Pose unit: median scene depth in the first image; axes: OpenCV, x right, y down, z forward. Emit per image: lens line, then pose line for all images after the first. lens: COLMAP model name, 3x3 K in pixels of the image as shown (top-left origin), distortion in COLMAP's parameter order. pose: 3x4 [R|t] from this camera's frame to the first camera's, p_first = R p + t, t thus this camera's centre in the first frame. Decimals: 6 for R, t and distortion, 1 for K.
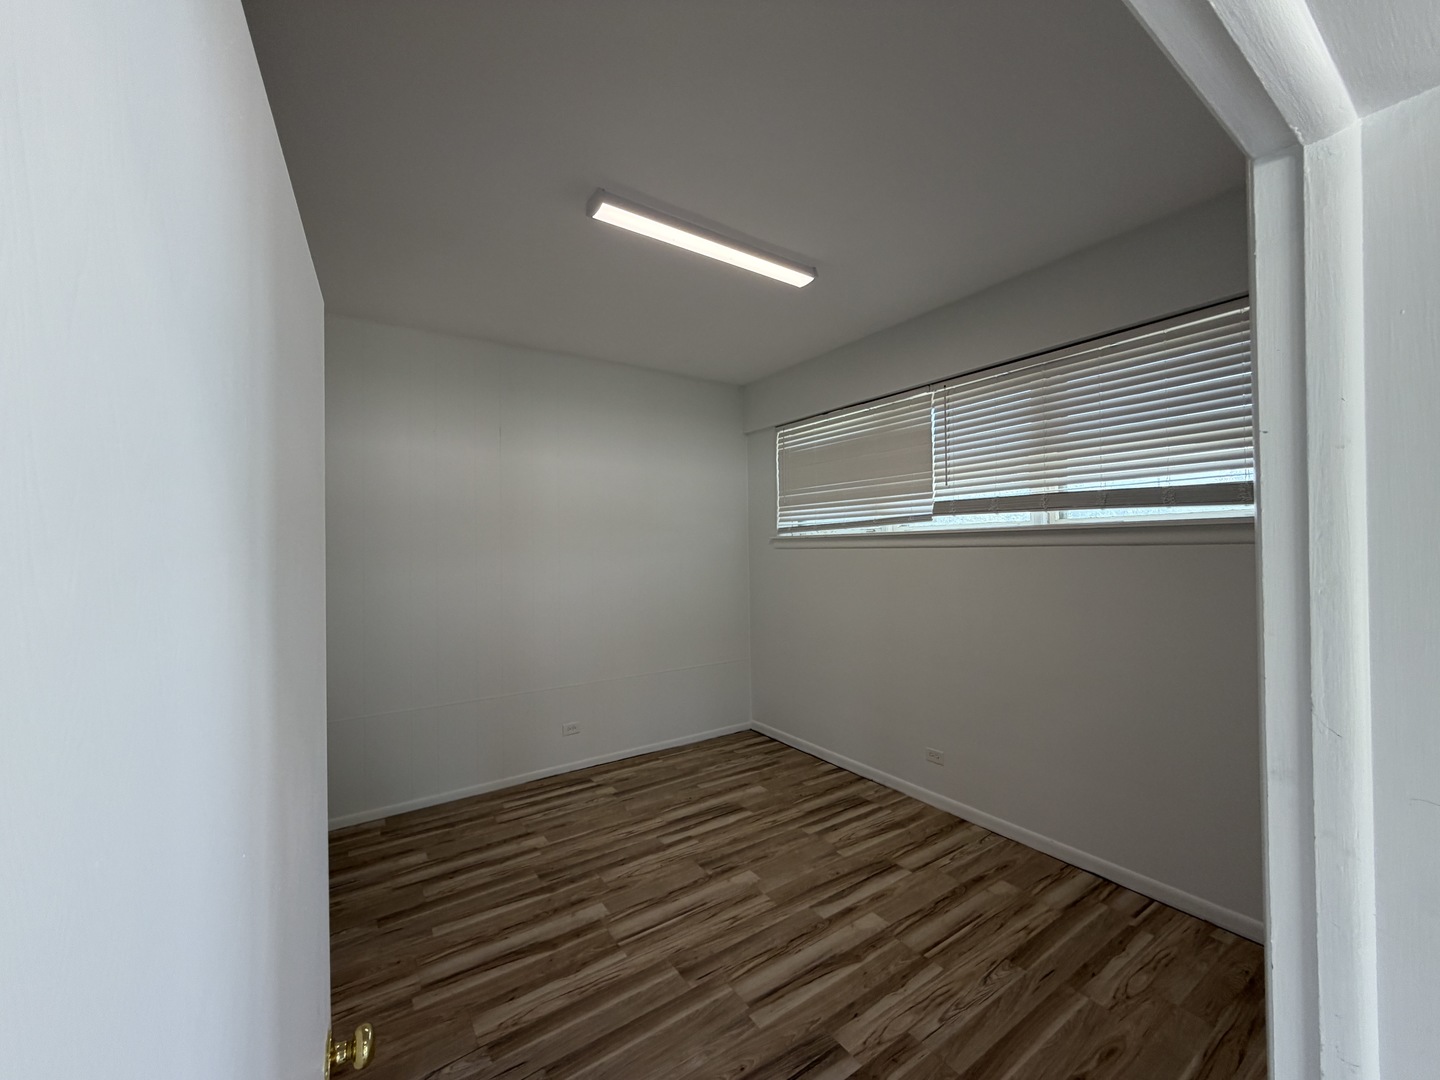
lens RADIAL K [[573.0, 0, 721.0], [0, 573.0, 537.2], [0, 0, 1]] dist [0.000850, 0.001102]
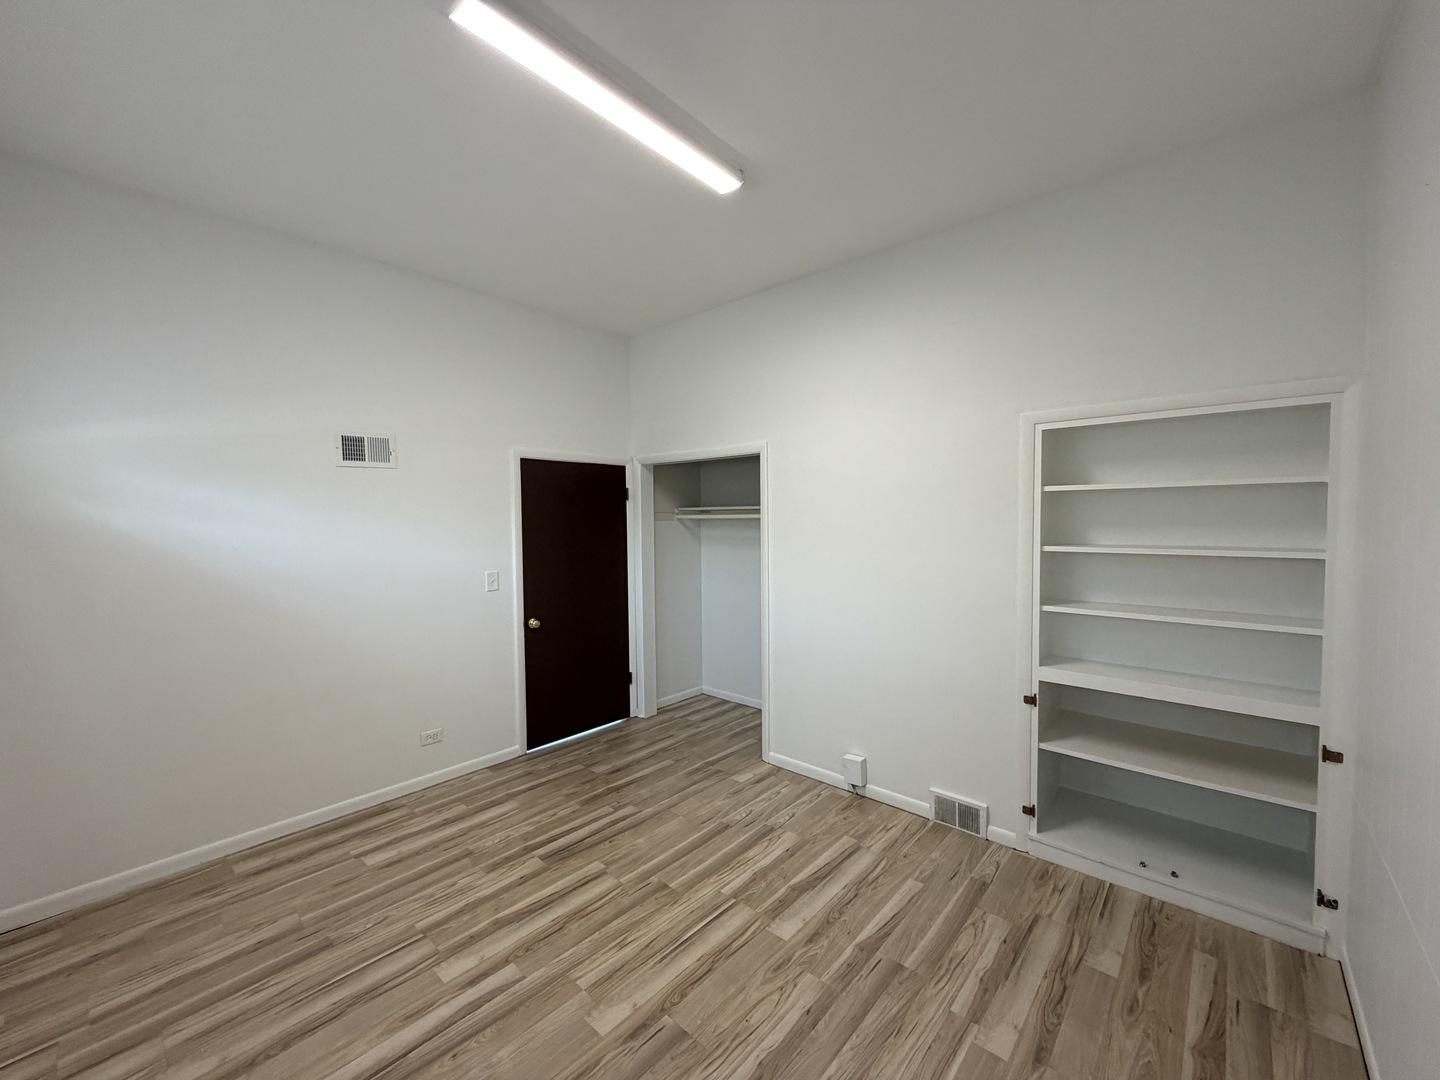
lens RADIAL K [[573.0, 0, 717.2], [0, 573.0, 539.9], [0, 0, 1]] dist [0.000850, 0.001102]
pose [[-0.972385, 0.030362, -0.231398, 0.061070], [0.025022, 0.999349, 0.025977, 0.036087], [0.232036, 0.019470, -0.972512, 1.739029]]
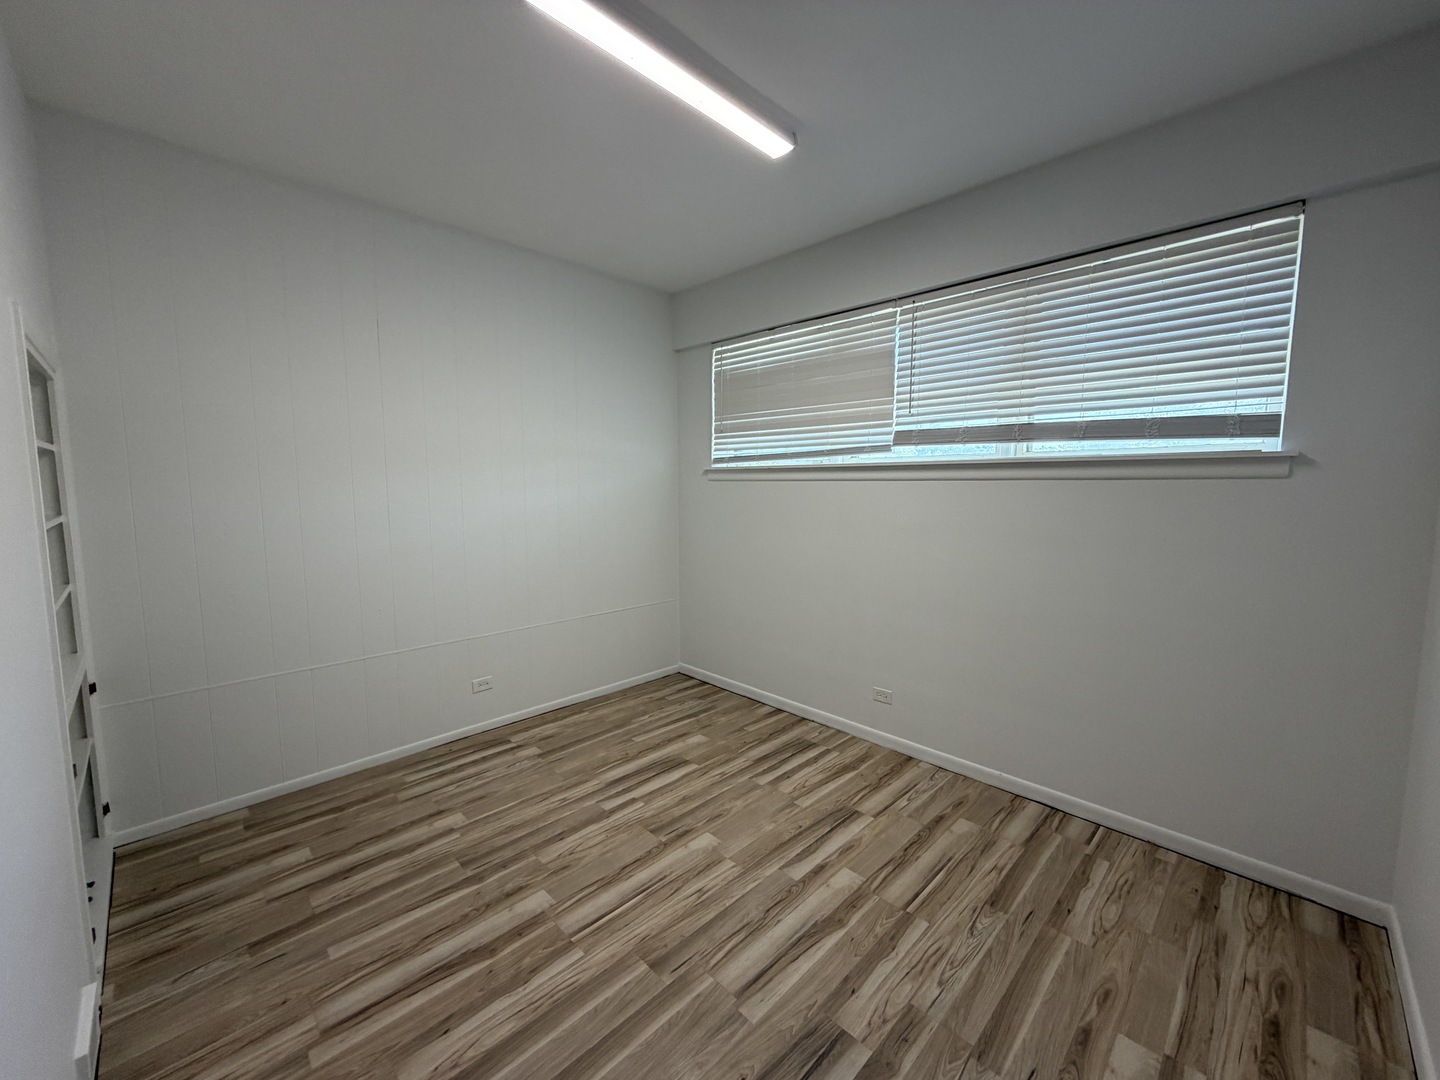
lens RADIAL K [[573.0, 0, 719.6], [0, 573.0, 536.1], [0, 0, 1]] dist [0.000850, 0.001102]
pose [[0.983067, -0.003962, 0.183204, -0.102438], [-0.016573, 0.993747, 0.110418, 0.012509], [-0.182496, -0.111585, 0.976854, 0.169548]]
